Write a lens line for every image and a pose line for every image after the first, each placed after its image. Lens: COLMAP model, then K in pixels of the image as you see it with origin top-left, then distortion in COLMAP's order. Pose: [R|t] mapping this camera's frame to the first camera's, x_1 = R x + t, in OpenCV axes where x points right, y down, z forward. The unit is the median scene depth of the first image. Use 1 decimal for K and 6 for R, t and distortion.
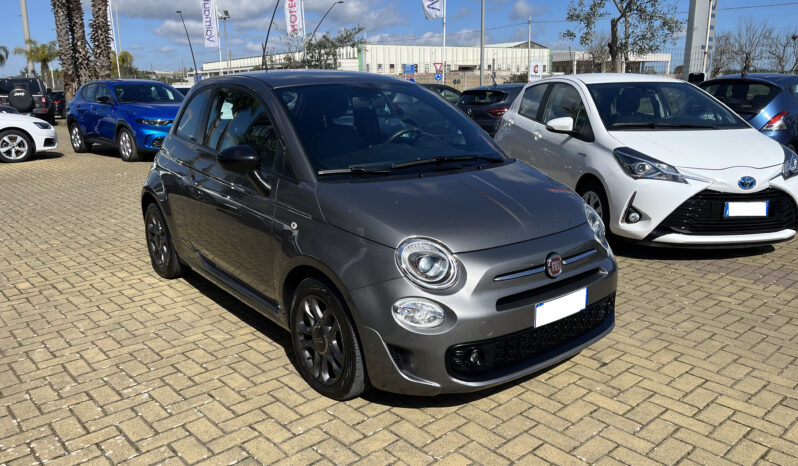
lens RADIAL K [[605.9, 0, 400.8], [0, 605.9, 235.7], [0, 0, 1]] dist [0.074367, -0.086373]
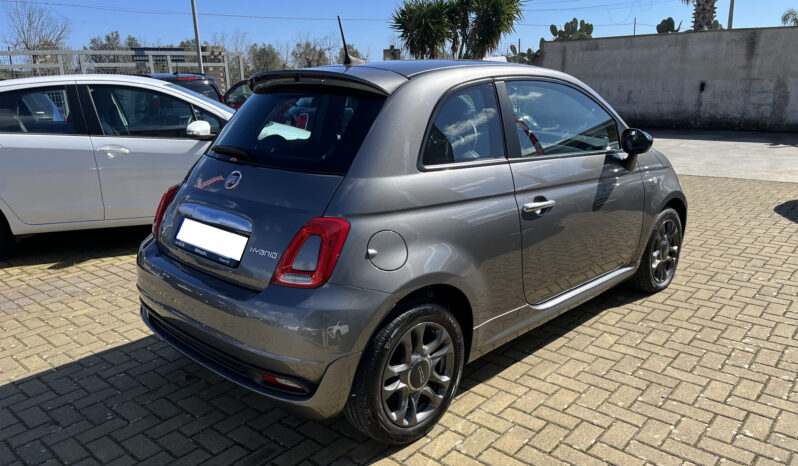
lens RADIAL K [[605.9, 0, 400.8], [0, 605.9, 235.7], [0, 0, 1]] dist [0.074367, -0.086373]
pose [[-0.112791, -0.247074, 0.962410, -1.280360], [0.266348, 0.925624, 0.268846, -0.367306], [-0.957255, 0.286660, -0.038595, 1.465027]]
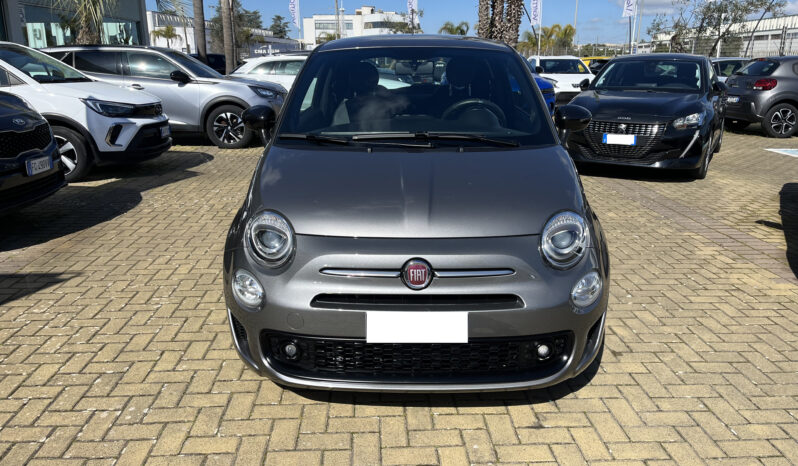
lens RADIAL K [[605.9, 0, 400.8], [0, 605.9, 235.7], [0, 0, 1]] dist [0.074367, -0.086373]
pose [[0.775756, 0.184493, -0.603461, 0.611120], [-0.158799, 0.982606, 0.096268, -0.065290], [0.610726, 0.021149, 0.791560, 0.299362]]
